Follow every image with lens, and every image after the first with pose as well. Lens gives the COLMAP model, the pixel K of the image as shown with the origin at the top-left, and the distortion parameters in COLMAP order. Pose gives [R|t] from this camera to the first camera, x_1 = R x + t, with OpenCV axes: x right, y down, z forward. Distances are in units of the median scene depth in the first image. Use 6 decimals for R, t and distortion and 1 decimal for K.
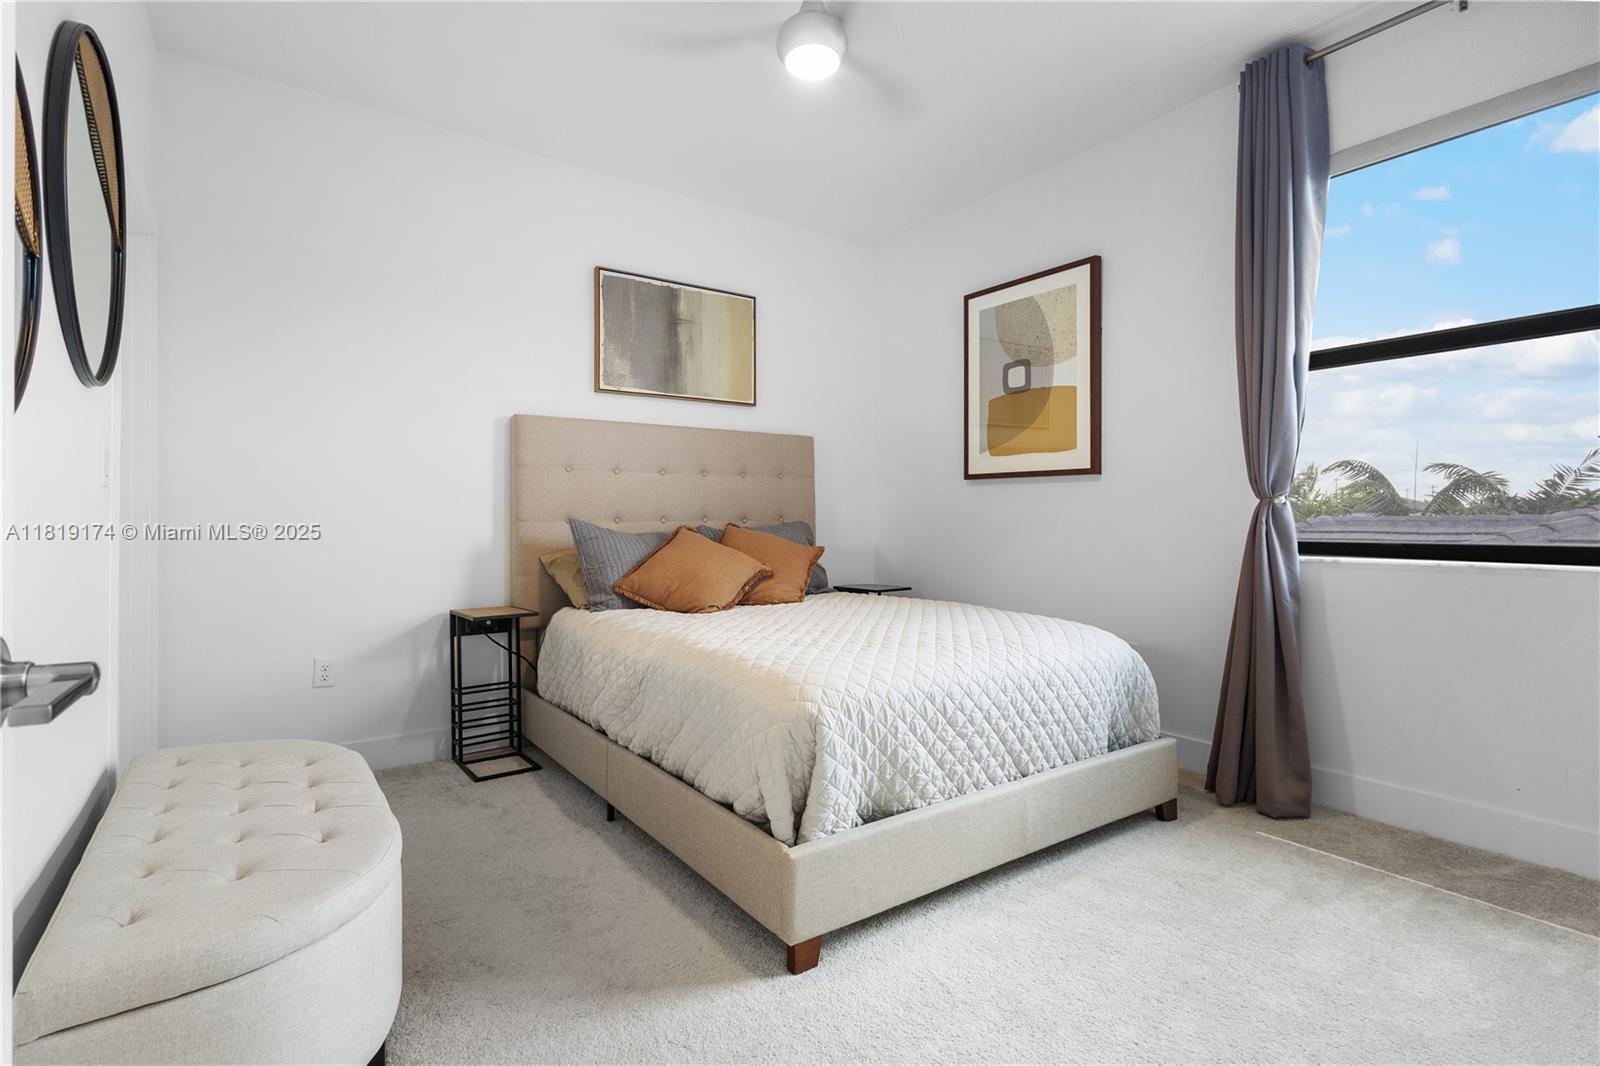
lens RADIAL K [[752.7, 0, 801.5], [0, 752.7, 530.1], [0, 0, 1]] dist [0.004419, 0.000619]
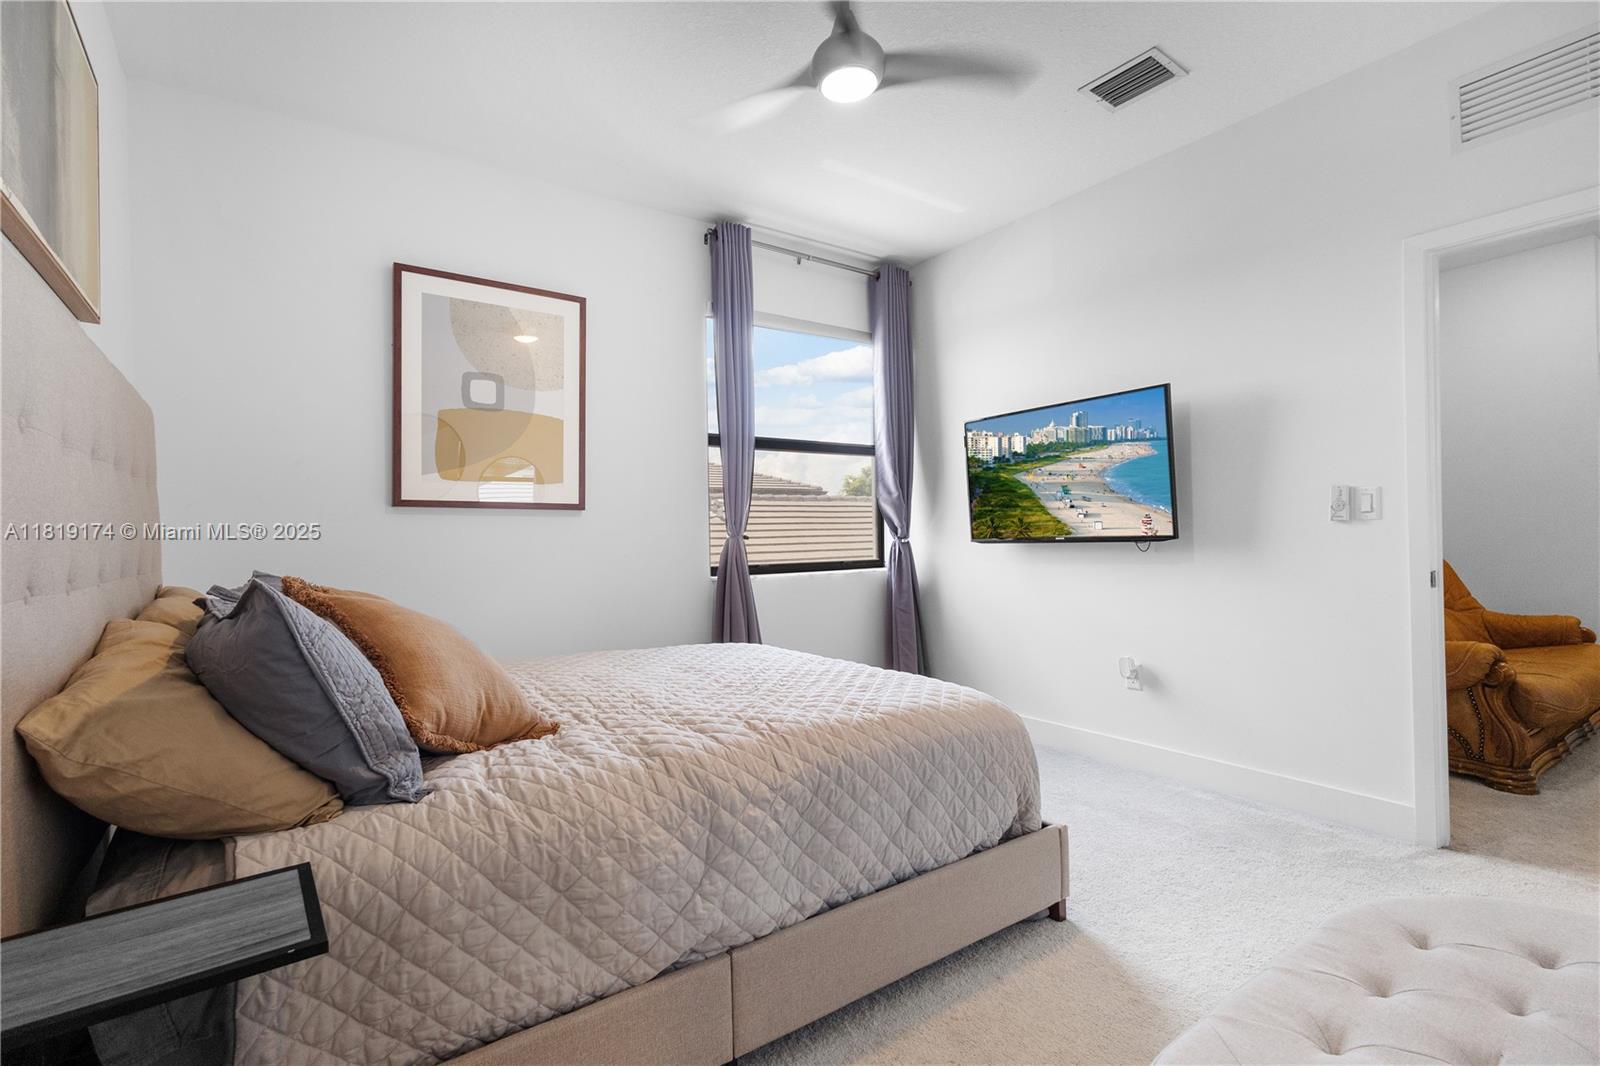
lens RADIAL K [[752.7, 0, 801.5], [0, 752.7, 530.1], [0, 0, 1]] dist [0.004419, 0.000619]
pose [[0.022032, 0.009077, 0.999716, -0.594853], [0.027922, 0.999563, -0.009691, -0.027725], [-0.999367, 0.028128, 0.021768, 0.654116]]
